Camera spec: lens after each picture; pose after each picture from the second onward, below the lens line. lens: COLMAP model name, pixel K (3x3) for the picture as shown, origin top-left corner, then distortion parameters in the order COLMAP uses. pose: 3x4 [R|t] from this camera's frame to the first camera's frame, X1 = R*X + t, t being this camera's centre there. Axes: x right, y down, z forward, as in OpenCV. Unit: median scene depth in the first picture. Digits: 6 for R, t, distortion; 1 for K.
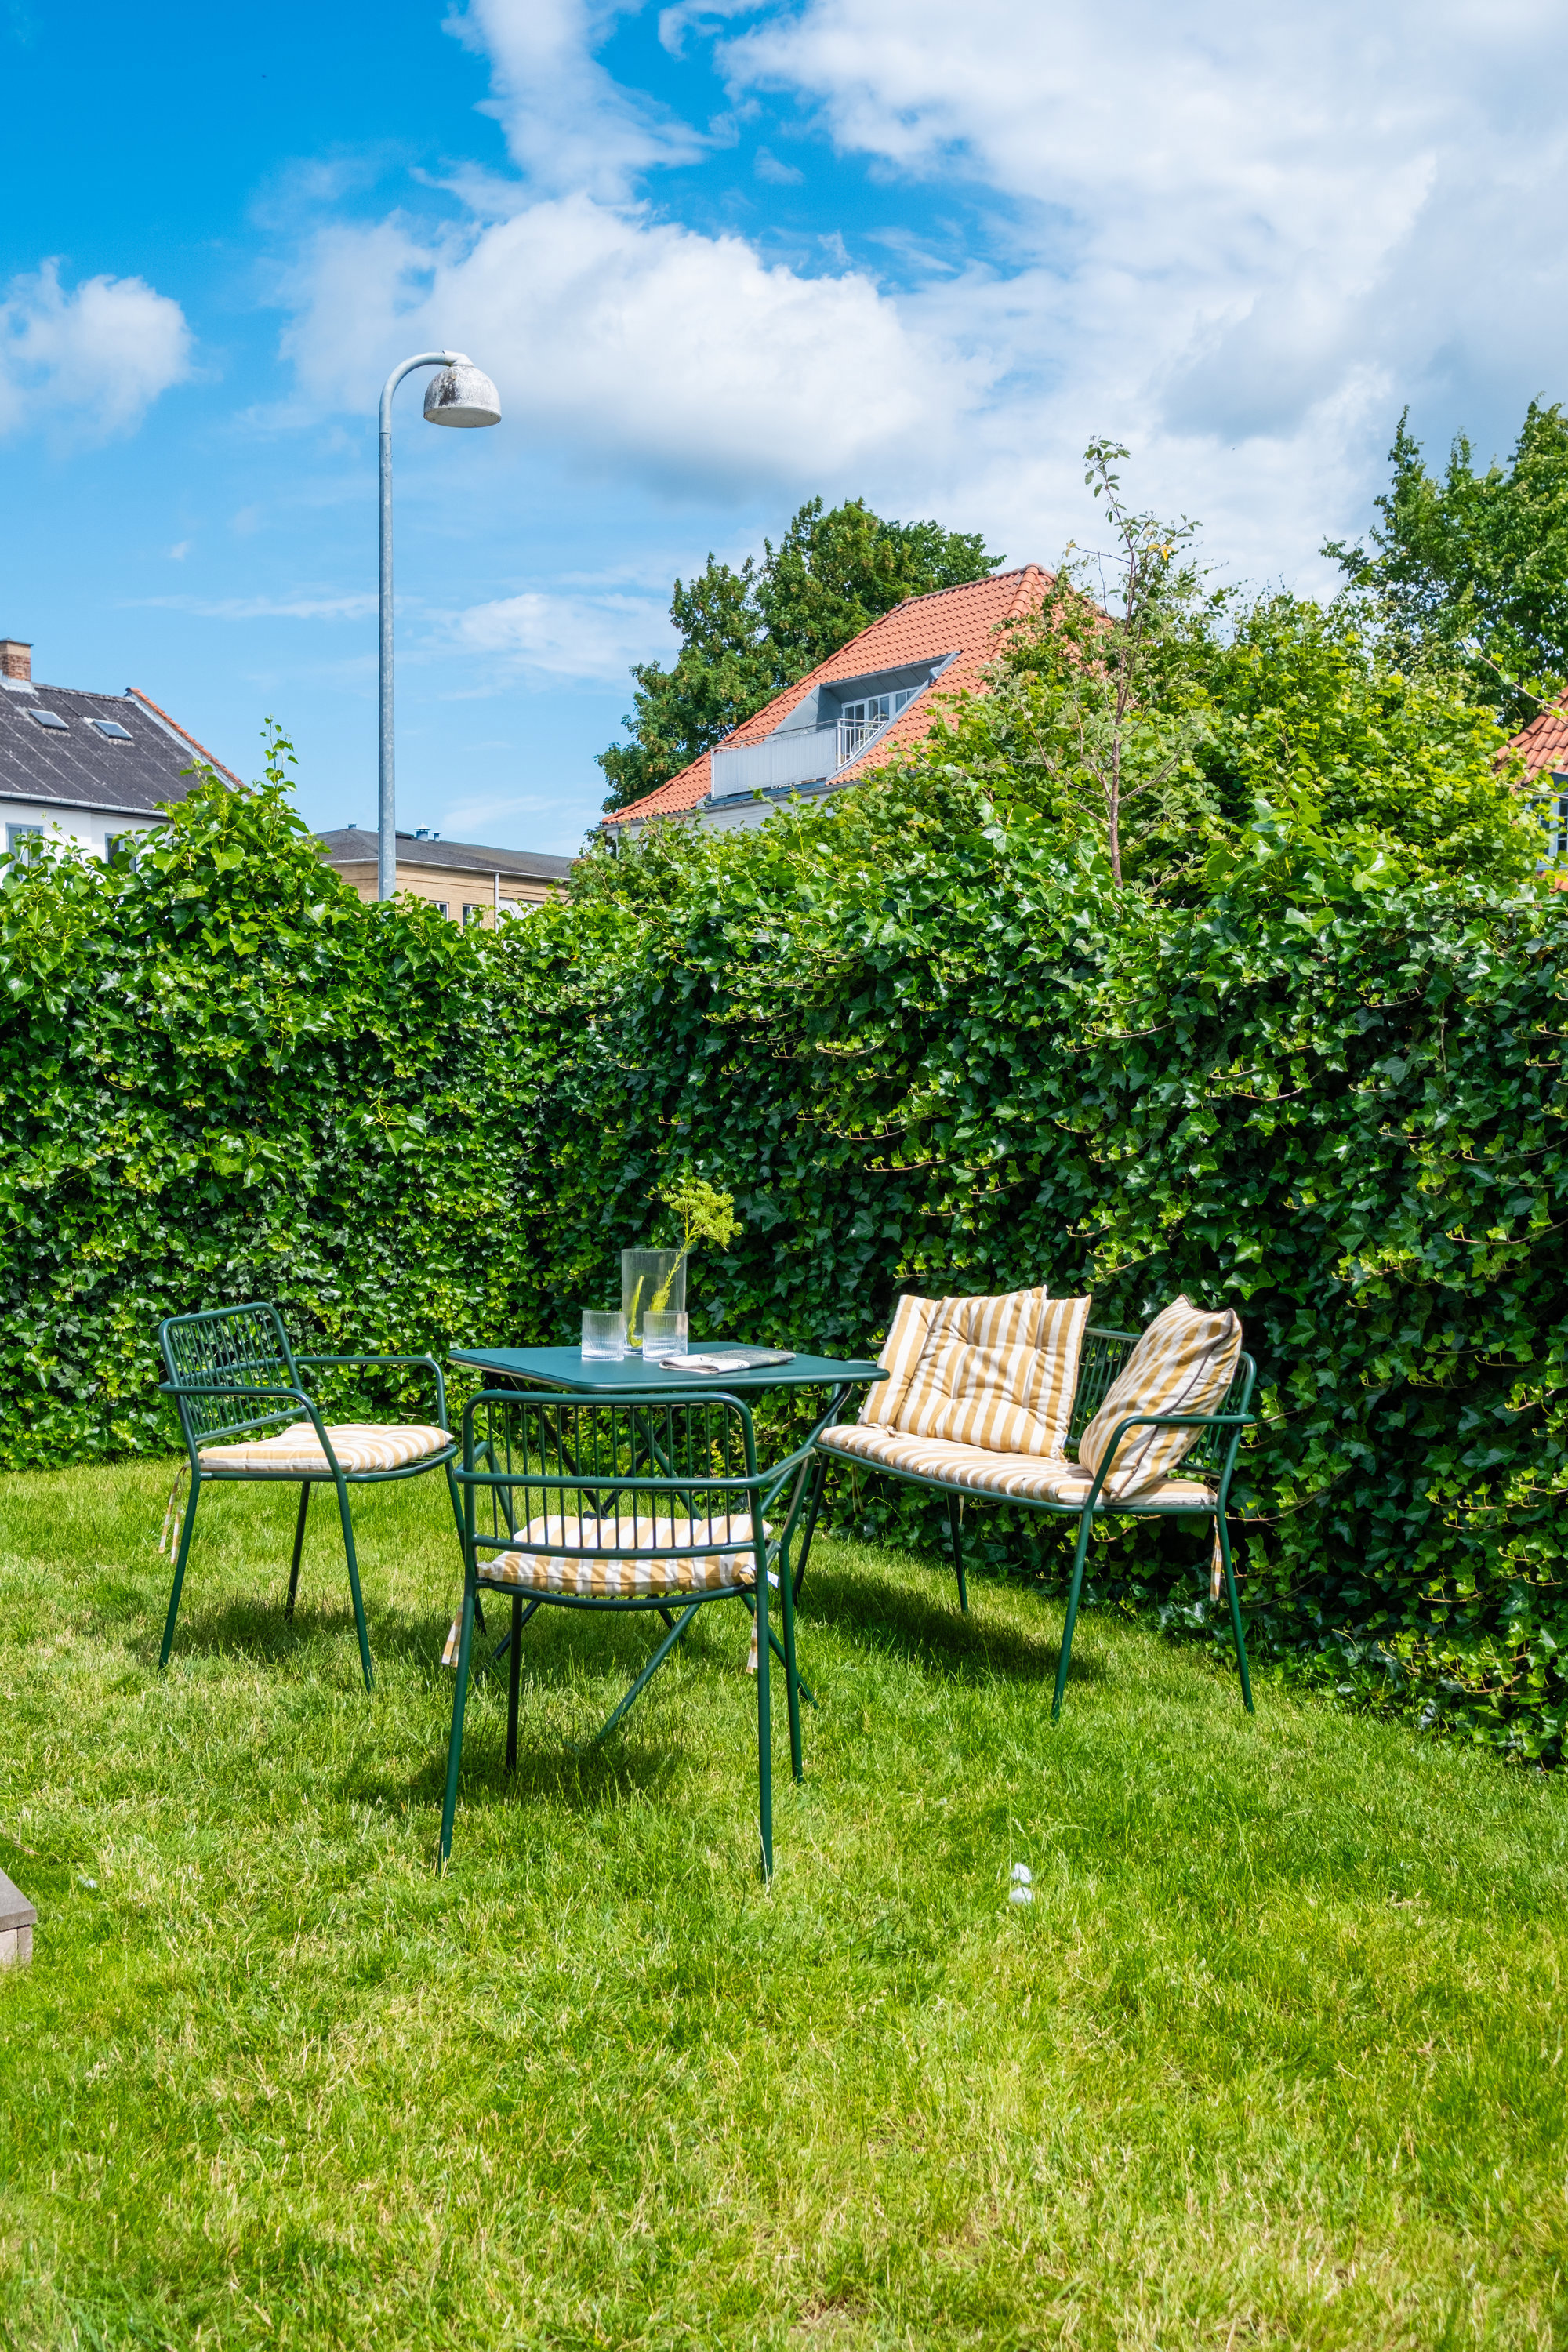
lens RADIAL K [[2367.6, 0, 782.6], [0, 2367.6, 1175.9], [0, 0, 1]] dist [0.018667, 0.000000]
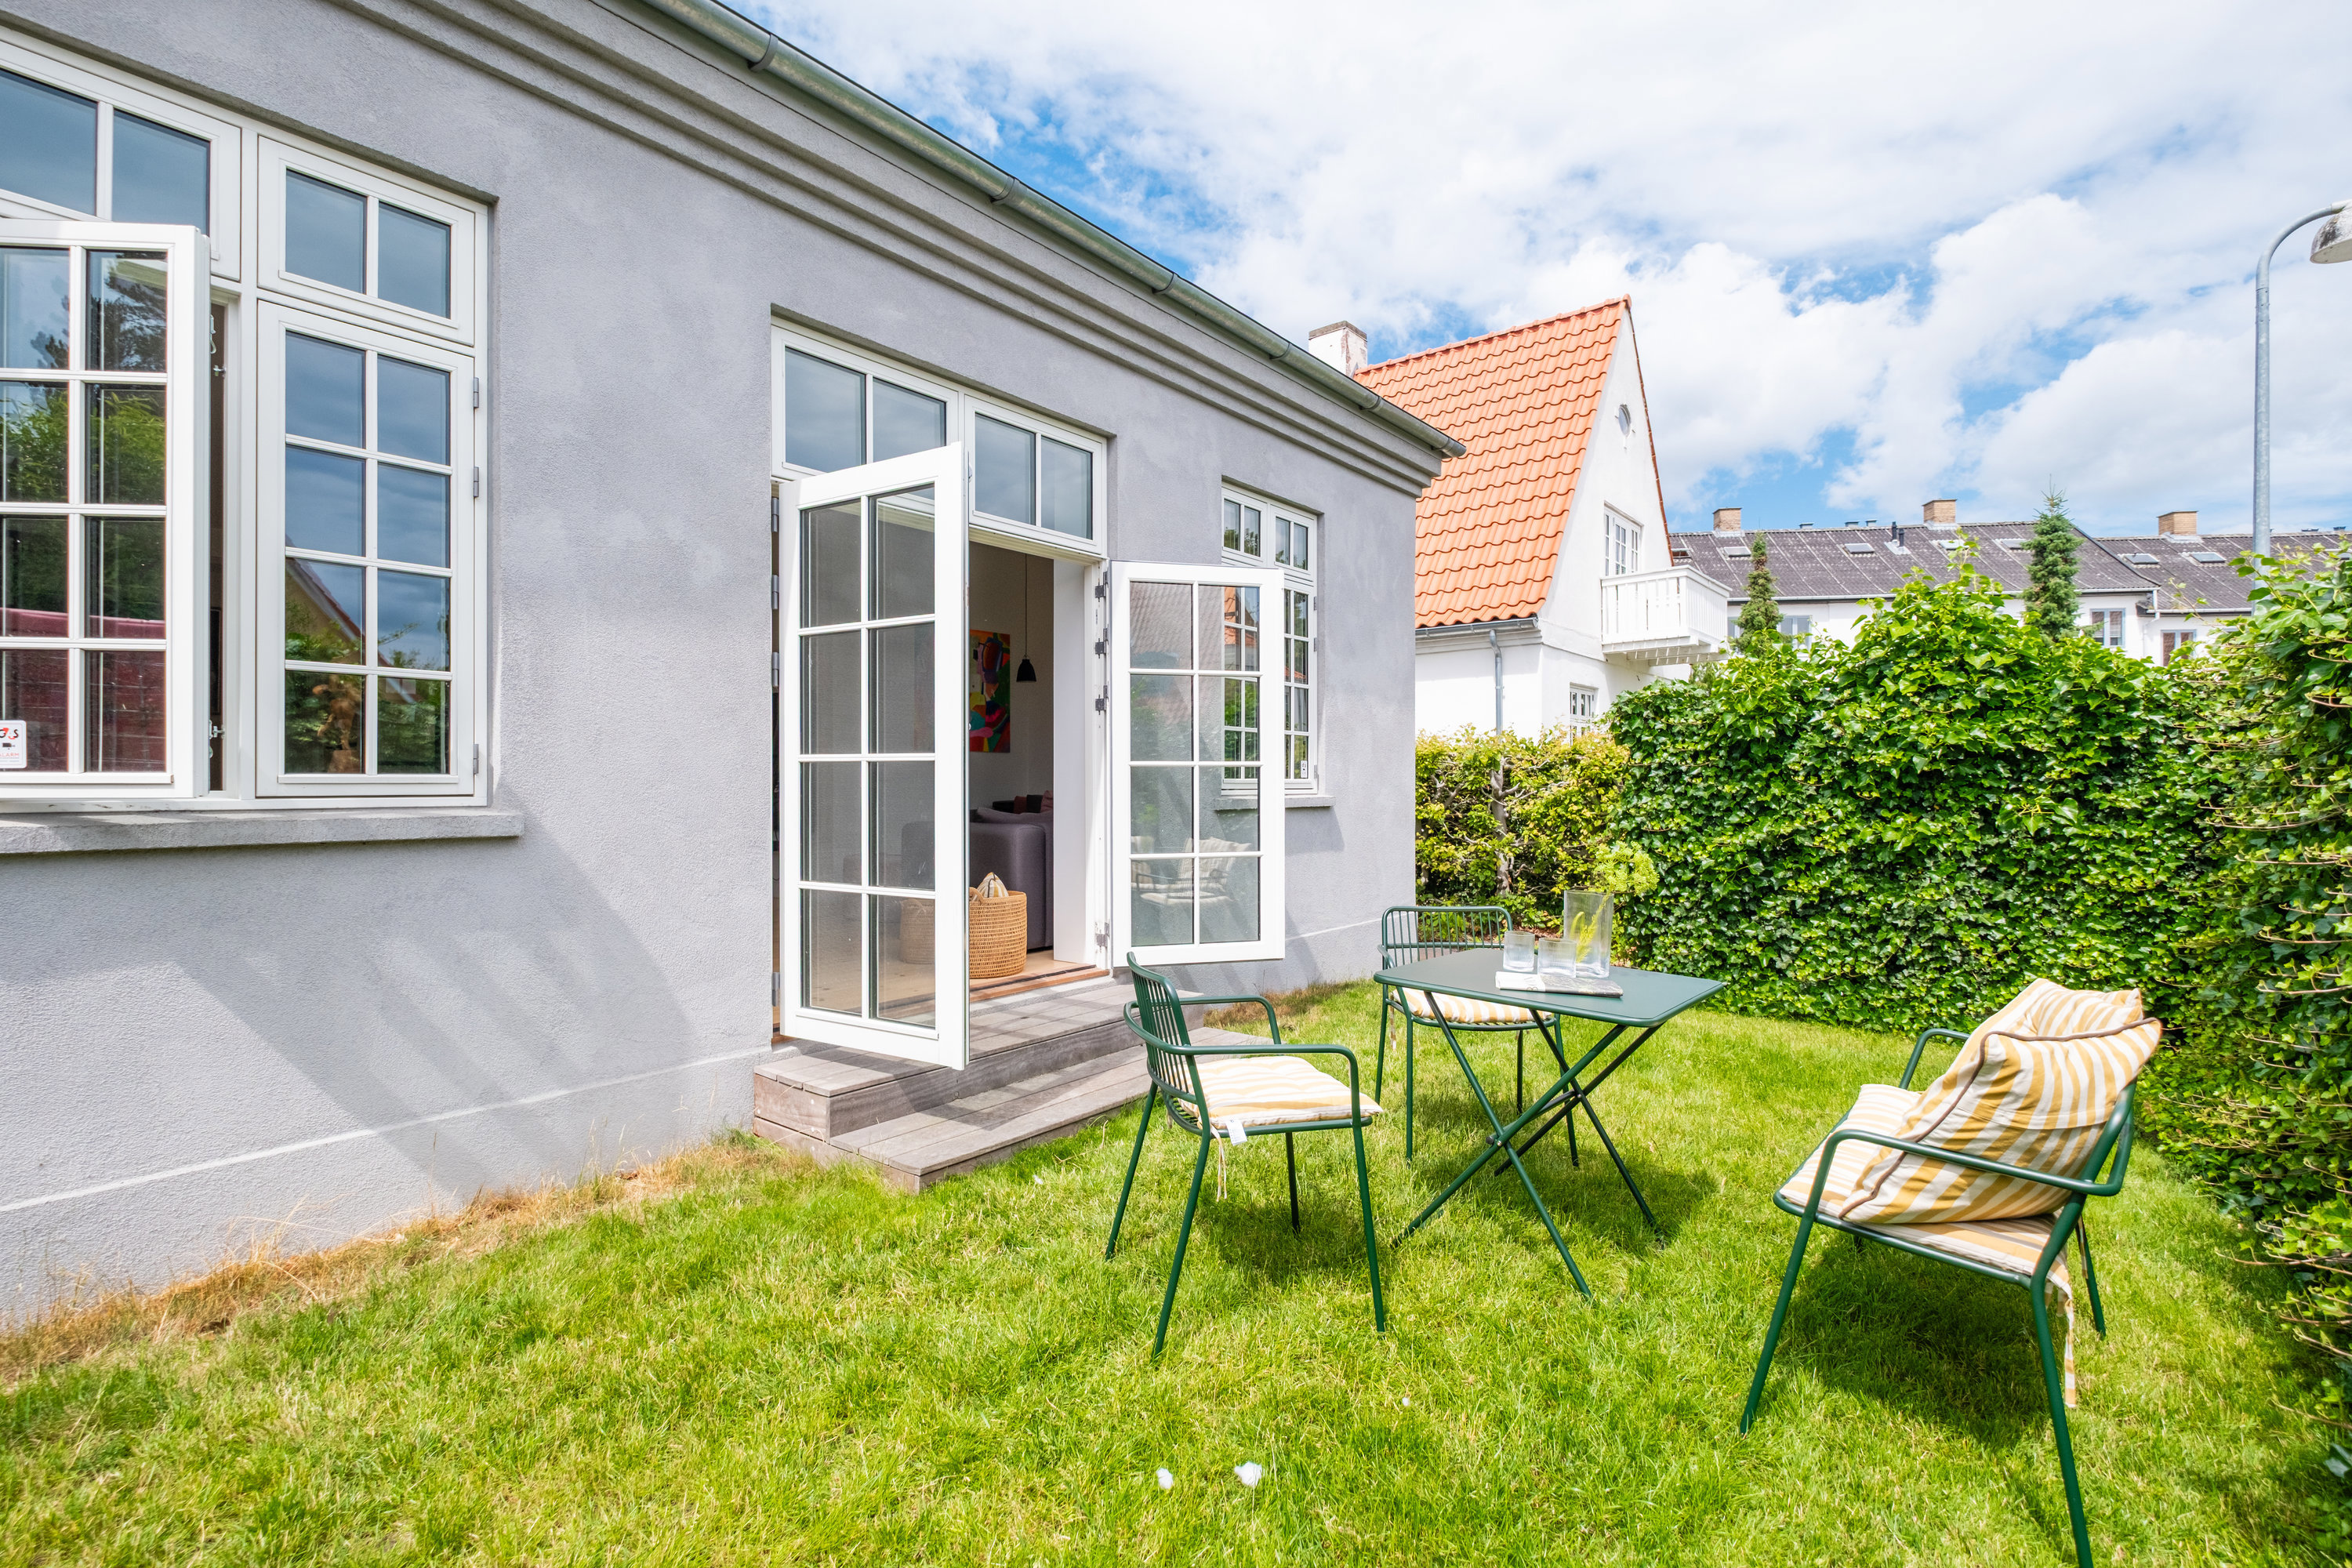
lens RADIAL K [[1097.2, 0, 1166.3], [0, 1097.2, 786.4], [0, 0, 1]] dist [-0.002501, -0.000391]
pose [[0.365540, 0.008030, -0.930761, 0.235109], [-0.051337, 0.998615, -0.011546, -0.004613], [0.929379, 0.052003, 0.365446, 0.328080]]
